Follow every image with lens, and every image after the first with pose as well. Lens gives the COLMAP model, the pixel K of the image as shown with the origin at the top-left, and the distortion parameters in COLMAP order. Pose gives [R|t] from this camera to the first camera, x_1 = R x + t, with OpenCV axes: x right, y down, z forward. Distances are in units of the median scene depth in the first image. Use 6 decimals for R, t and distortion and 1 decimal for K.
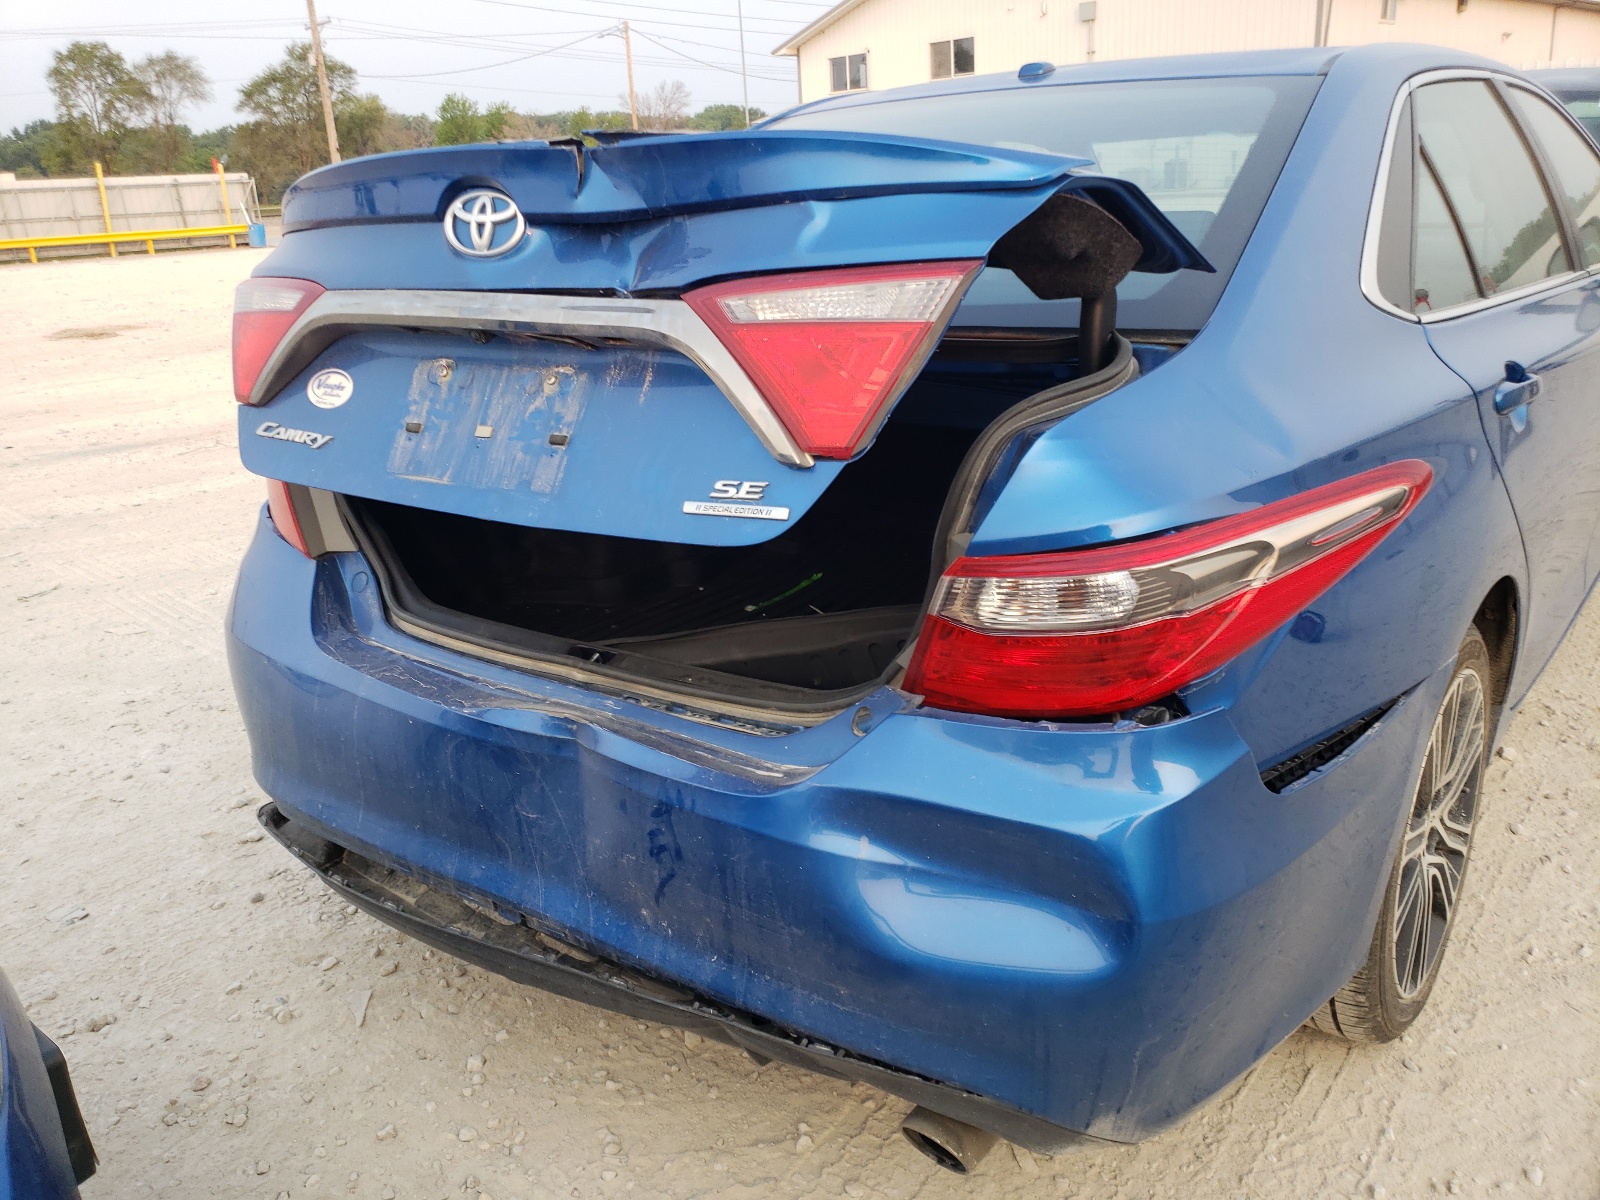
lens RADIAL K [[1210.1, 0, 796.4], [0, 1210.1, 603.6], [0, 0, 1]] dist [0.039171, -0.018426]
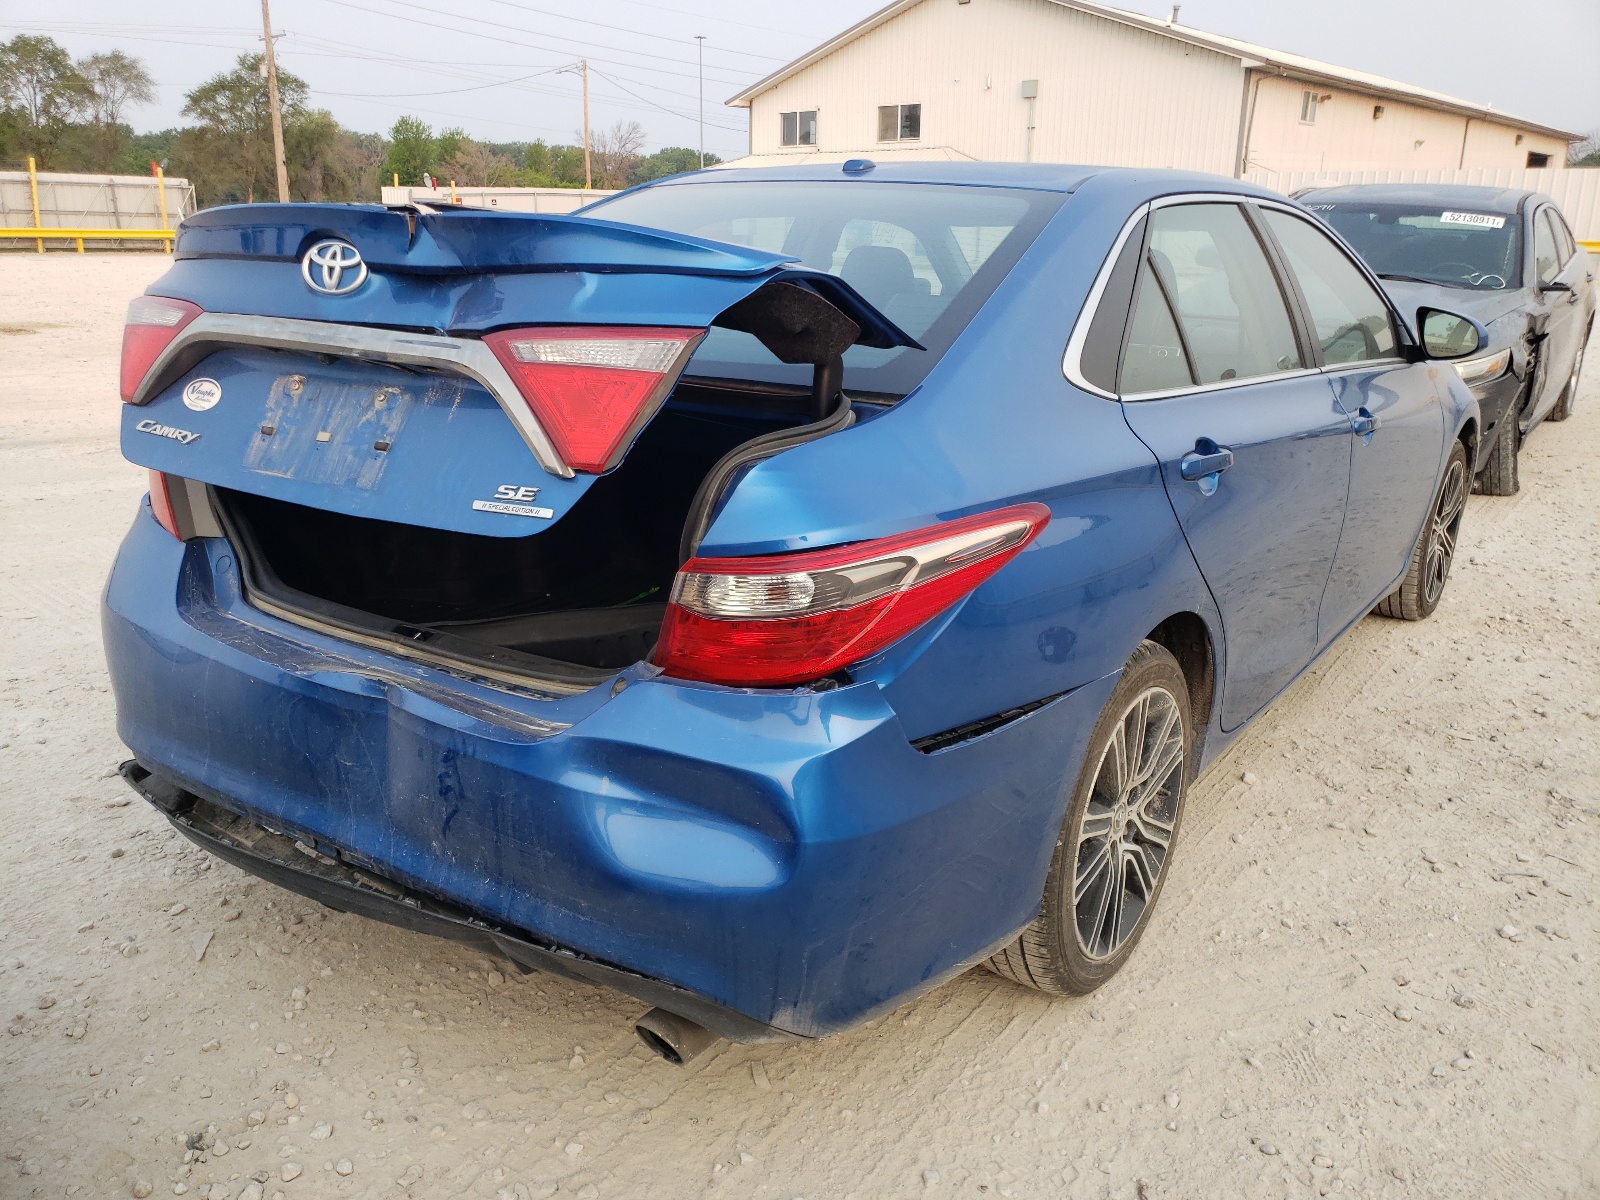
lens RADIAL K [[1210.1, 0, 798.2], [0, 1210.1, 605.9], [0, 0, 1]] dist [0.039171, -0.018426]
pose [[0.996721, 0.055593, 0.058789, 0.128477], [-0.053562, 0.997931, -0.035577, 0.037439], [-0.060645, 0.032311, 0.997636, -0.197544]]
